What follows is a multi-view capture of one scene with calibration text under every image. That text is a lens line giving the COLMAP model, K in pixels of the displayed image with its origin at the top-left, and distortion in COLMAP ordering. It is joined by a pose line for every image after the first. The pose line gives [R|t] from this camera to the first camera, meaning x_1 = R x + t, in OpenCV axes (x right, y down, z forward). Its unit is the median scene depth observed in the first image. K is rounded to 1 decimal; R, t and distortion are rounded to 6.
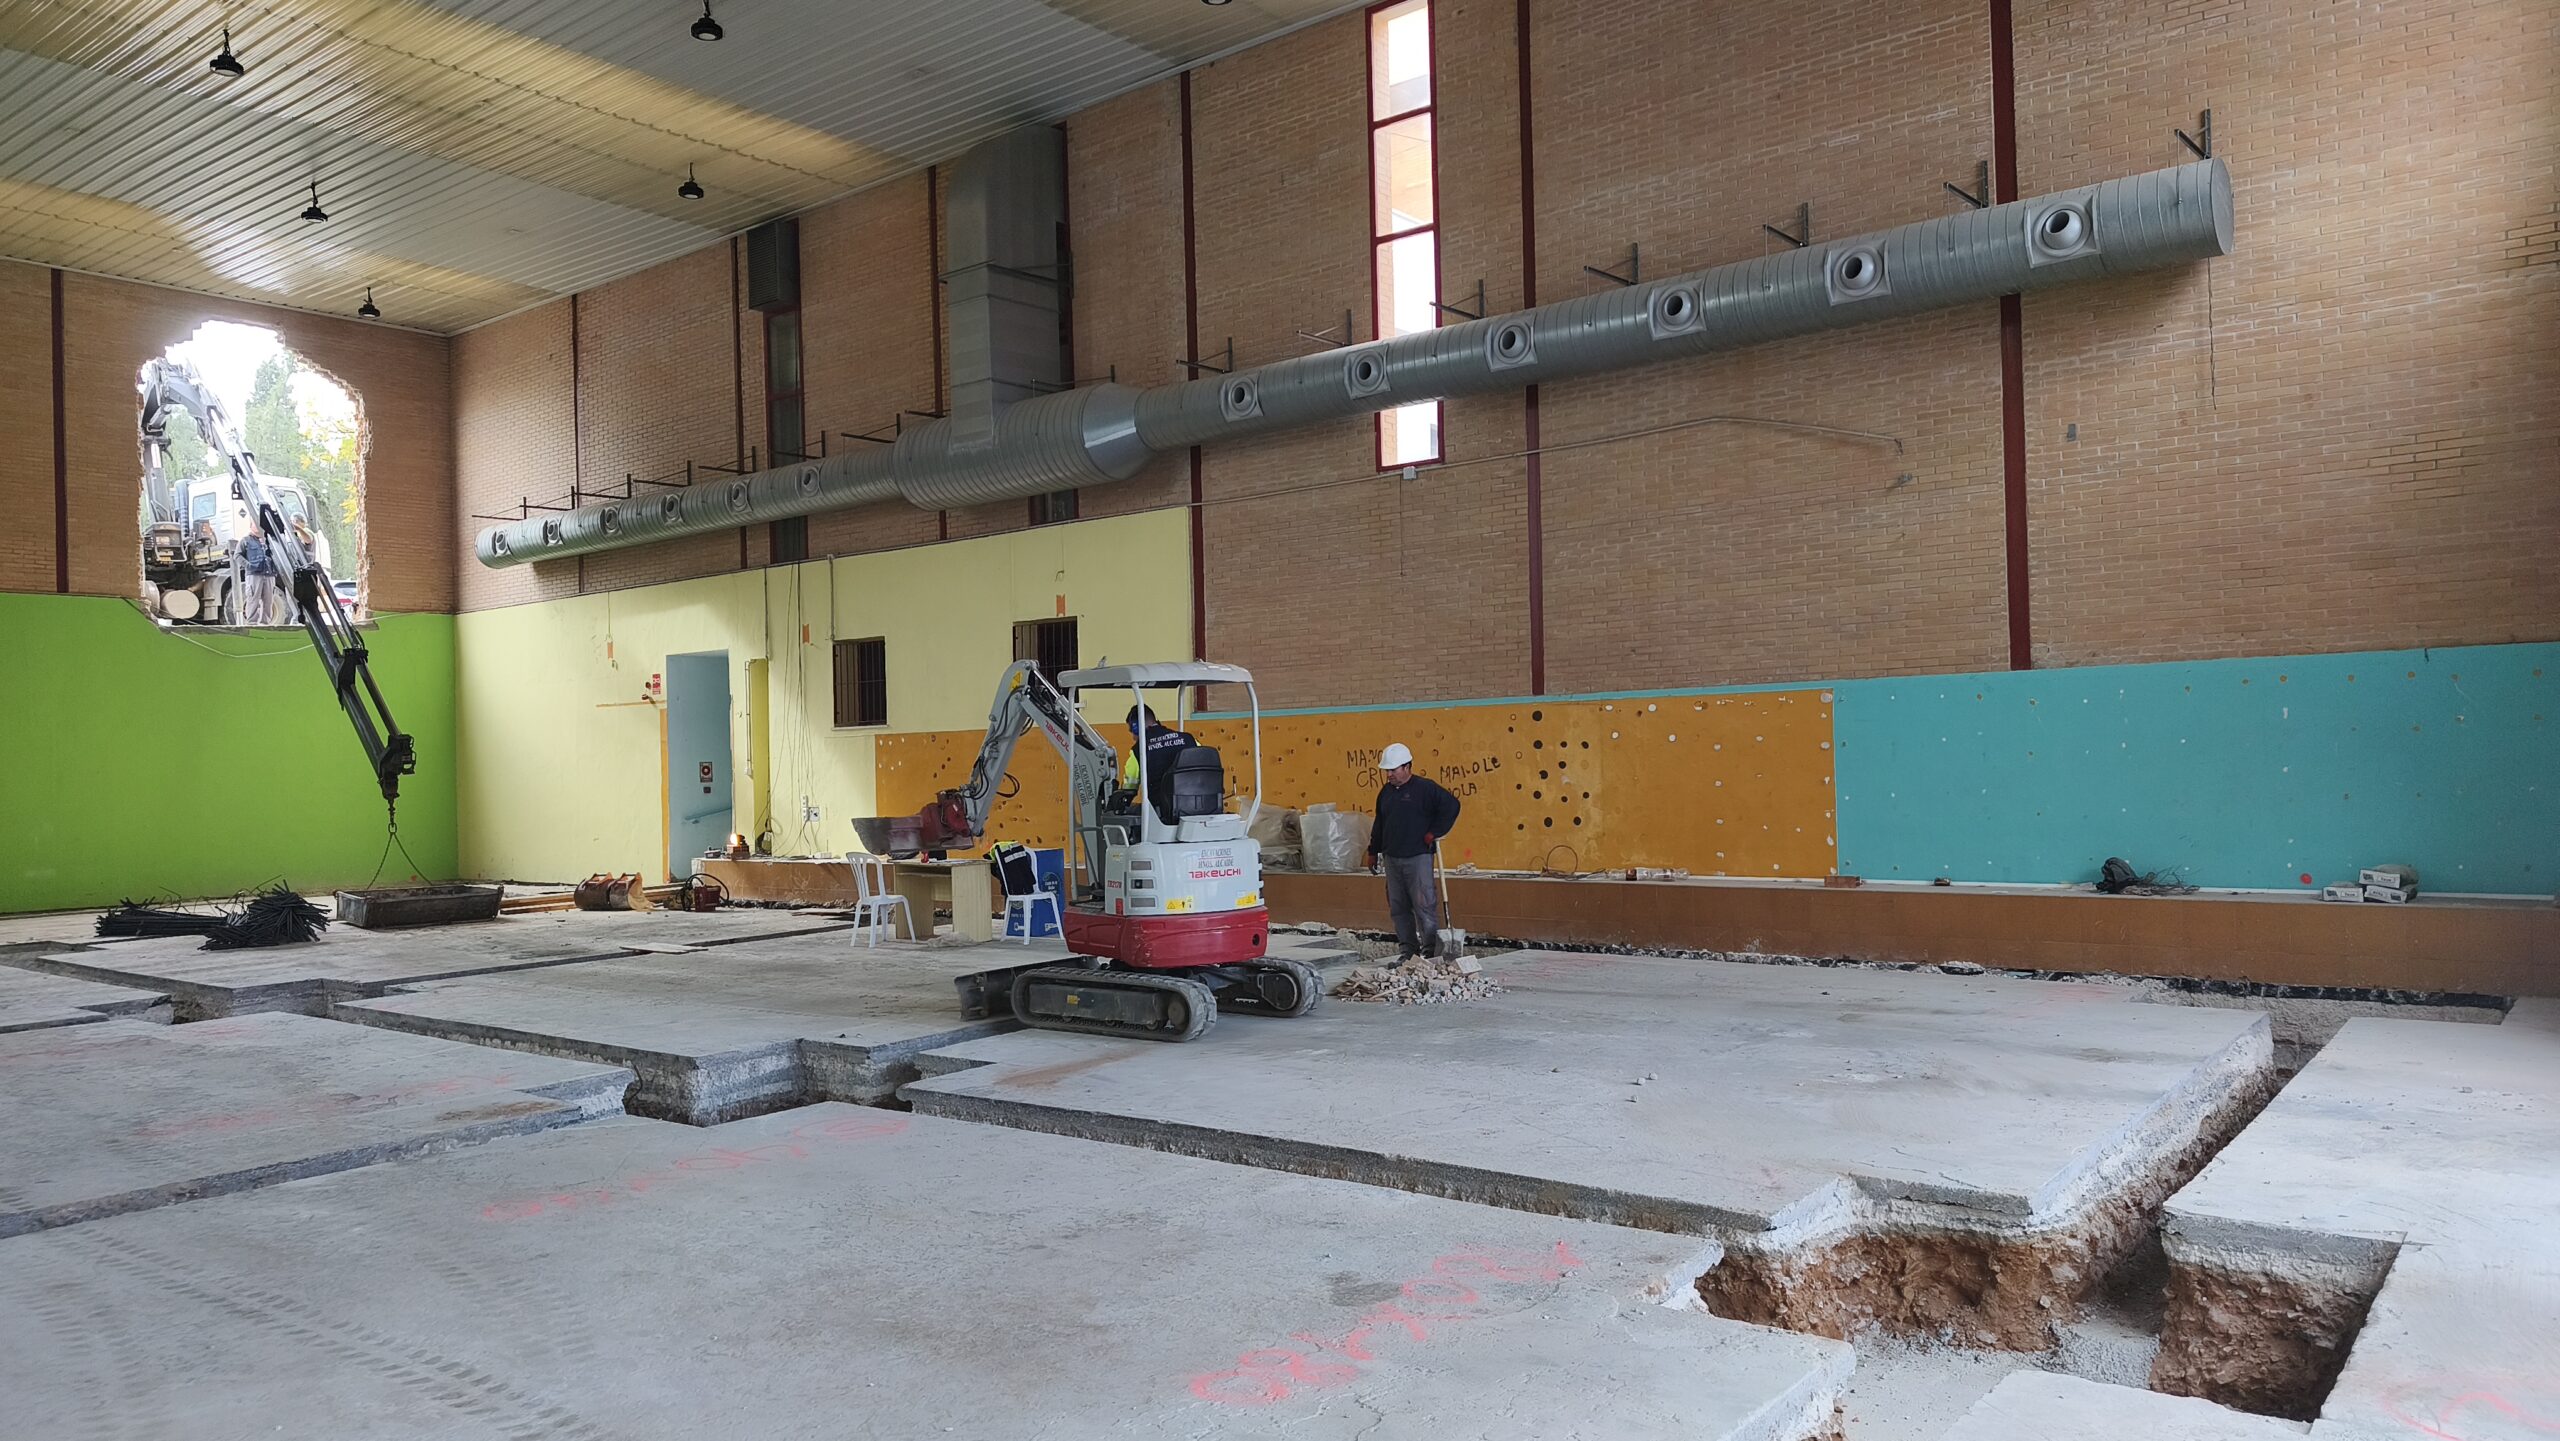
lens RADIAL K [[1737.3, 0, 1339.3], [0, 1737.3, 744.6], [0, 0, 1]] dist [0.036081, -0.037057]
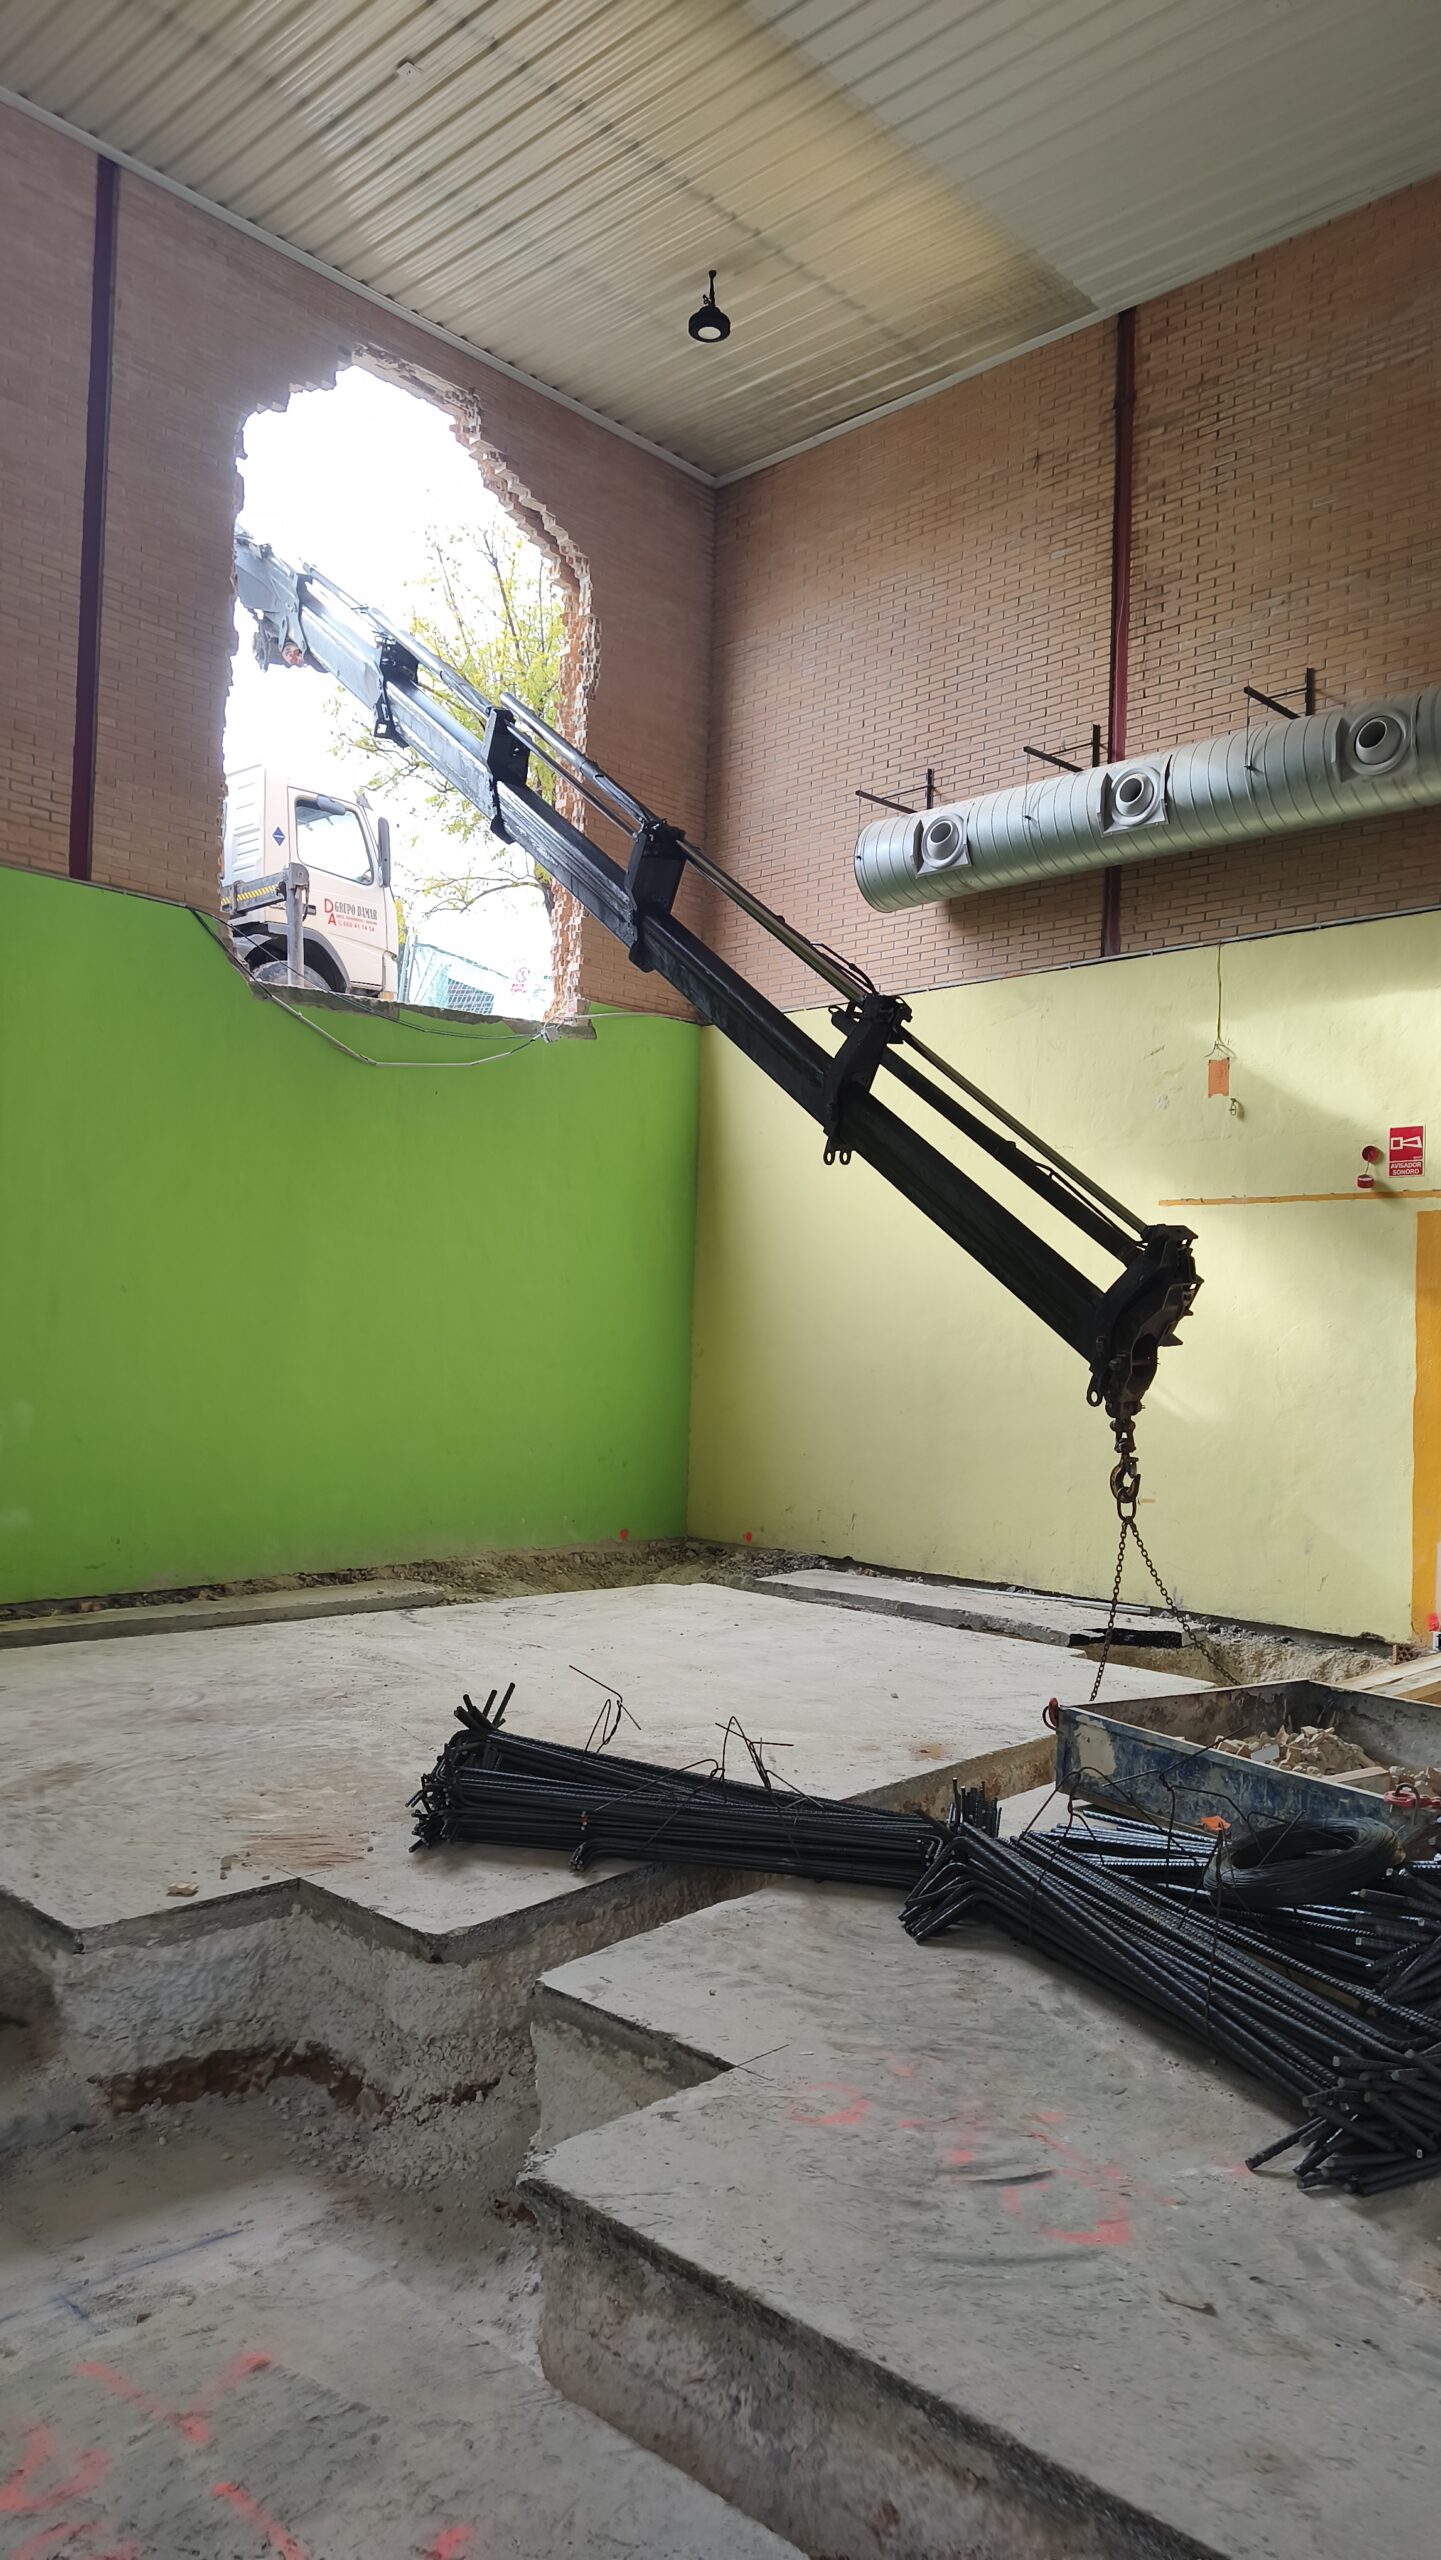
lens RADIAL K [[1737.3, 0, 728.1], [0, 1737.3, 1292.3], [0, 0, 1]] dist [0.036081, -0.037057]
pose [[0.994617, 0.051818, -0.089733, -0.340916], [-0.054760, 0.998029, -0.030635, 0.013524], [0.087968, 0.035384, 0.995495, 0.380252]]
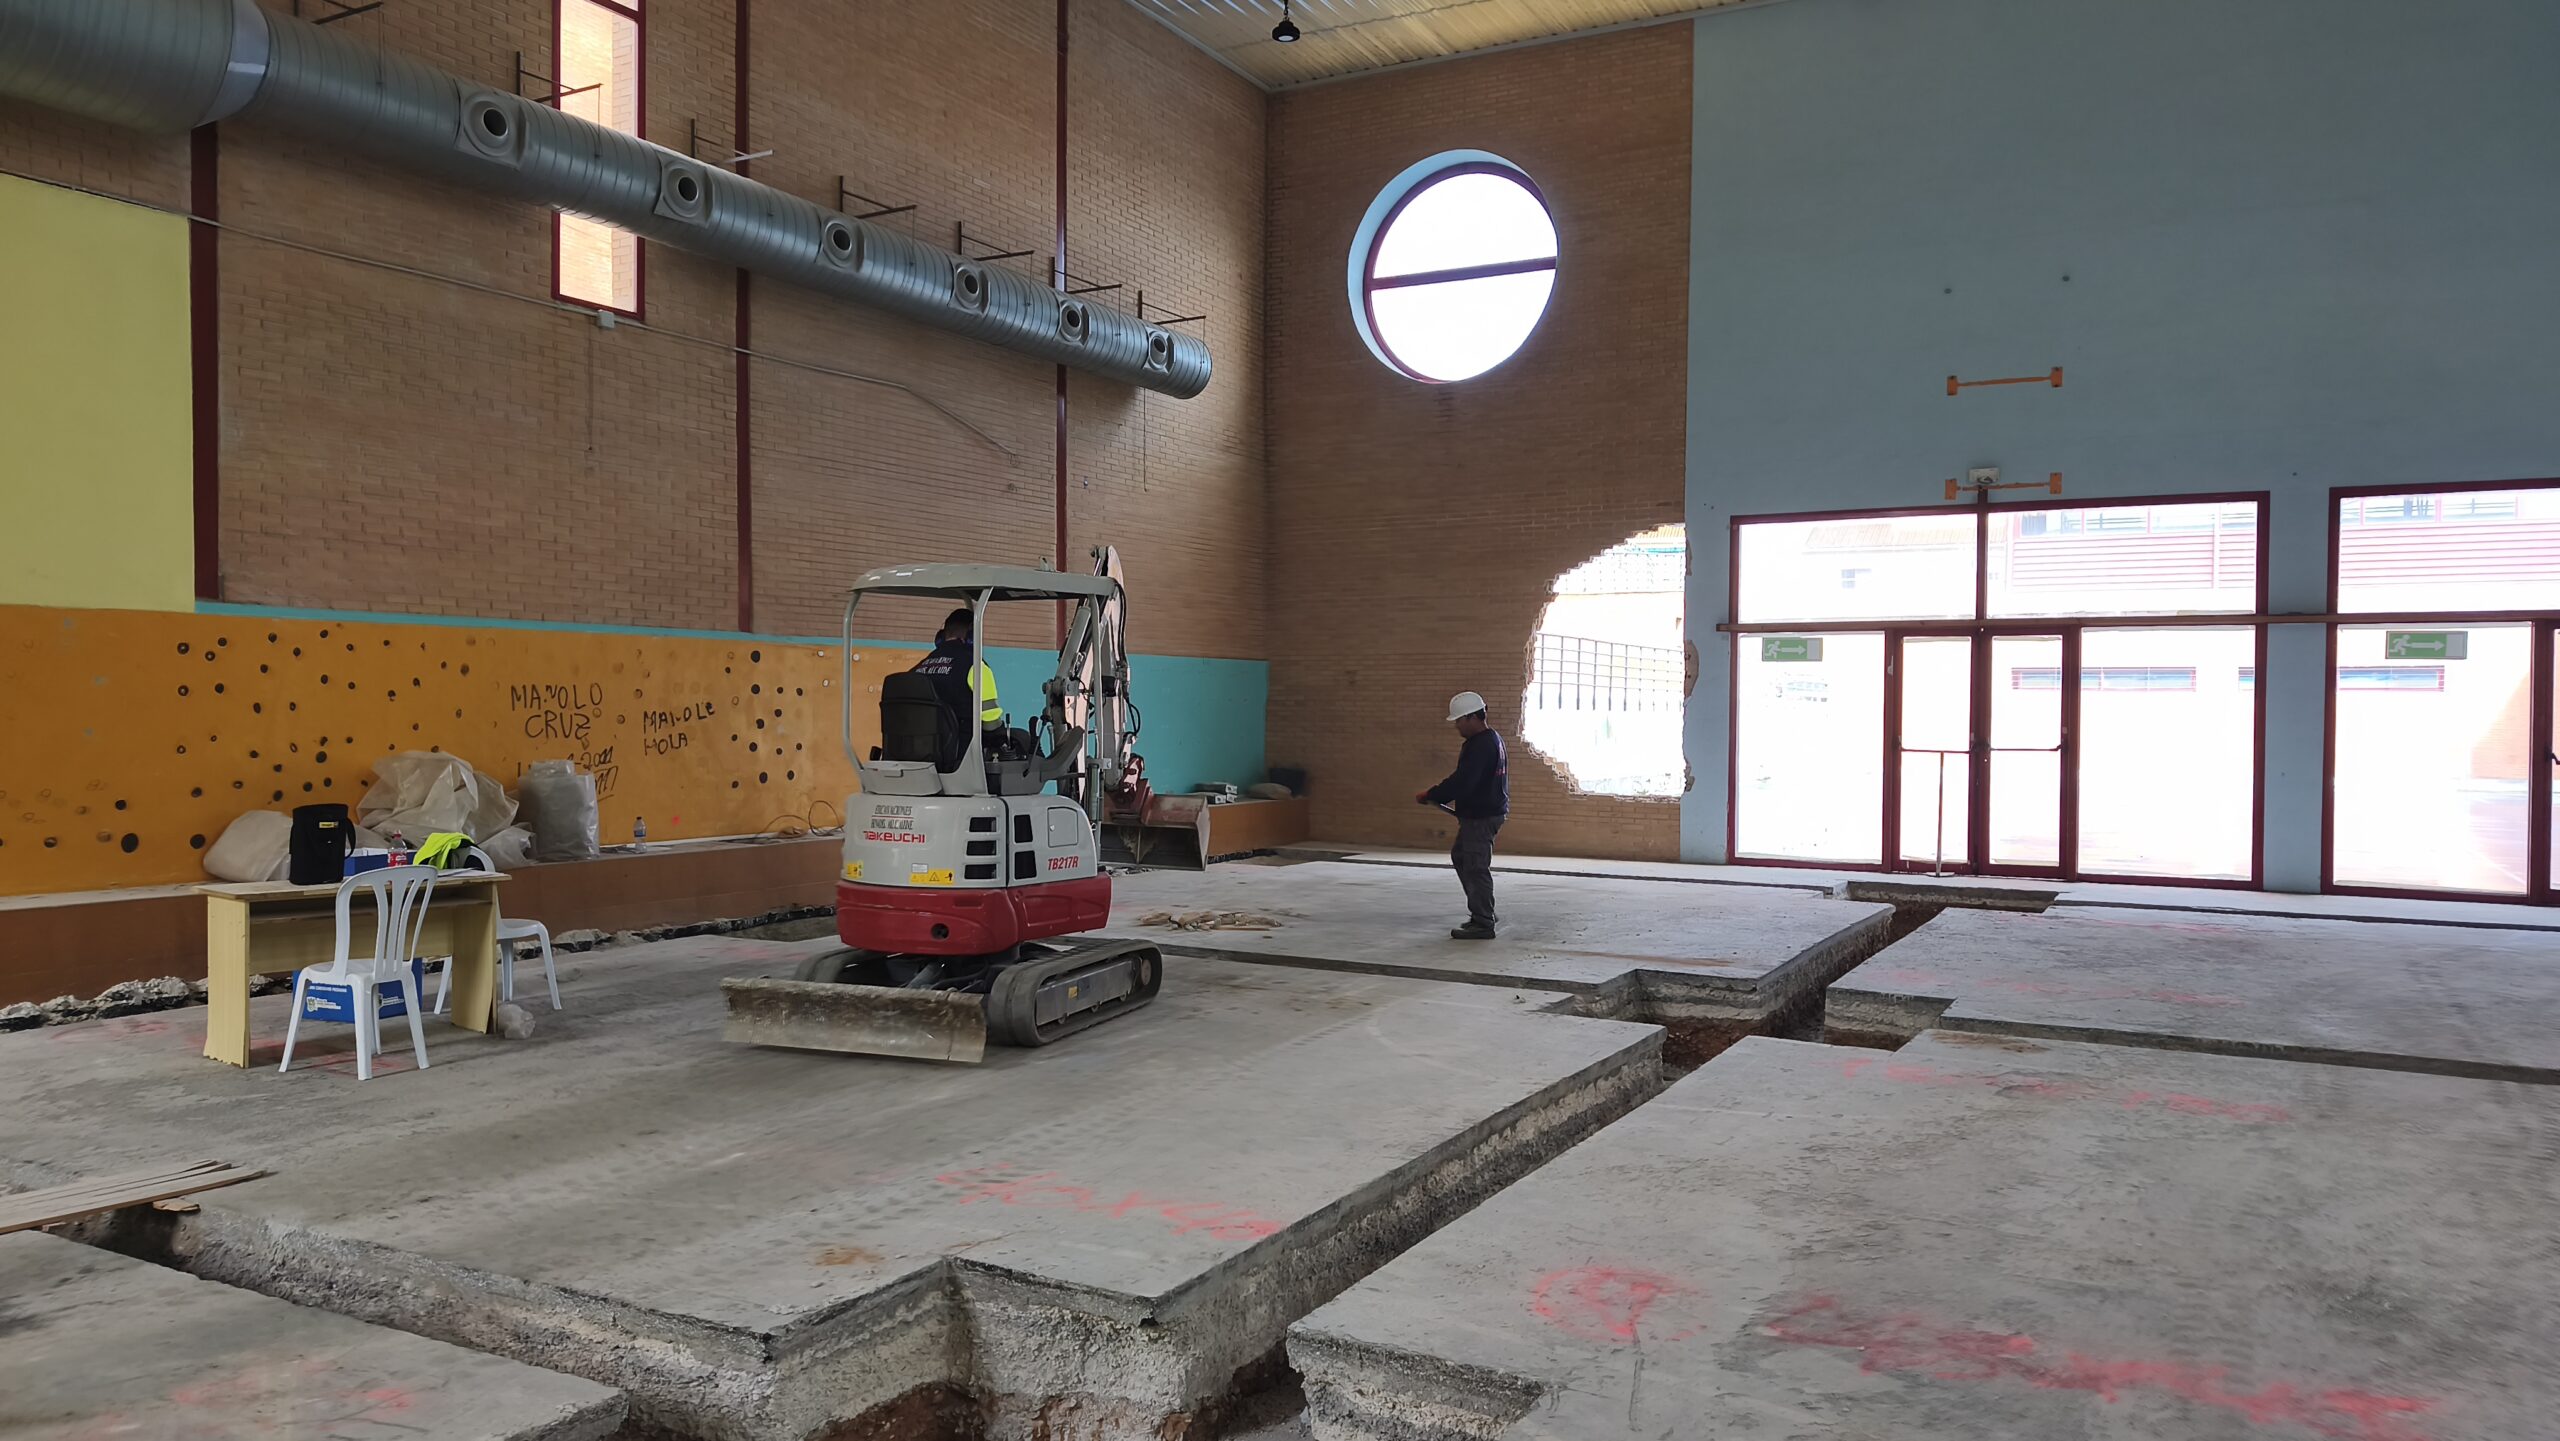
lens RADIAL K [[1737.3, 0, 1279.7], [0, 1737.3, 735.0], [0, 0, 1]] dist [0.036081, -0.037057]
pose [[-0.154028, 0.021690, 0.987828, -1.163275], [0.002283, 0.999764, -0.021596, 0.062529], [-0.988064, -0.001072, -0.154041, 1.291050]]
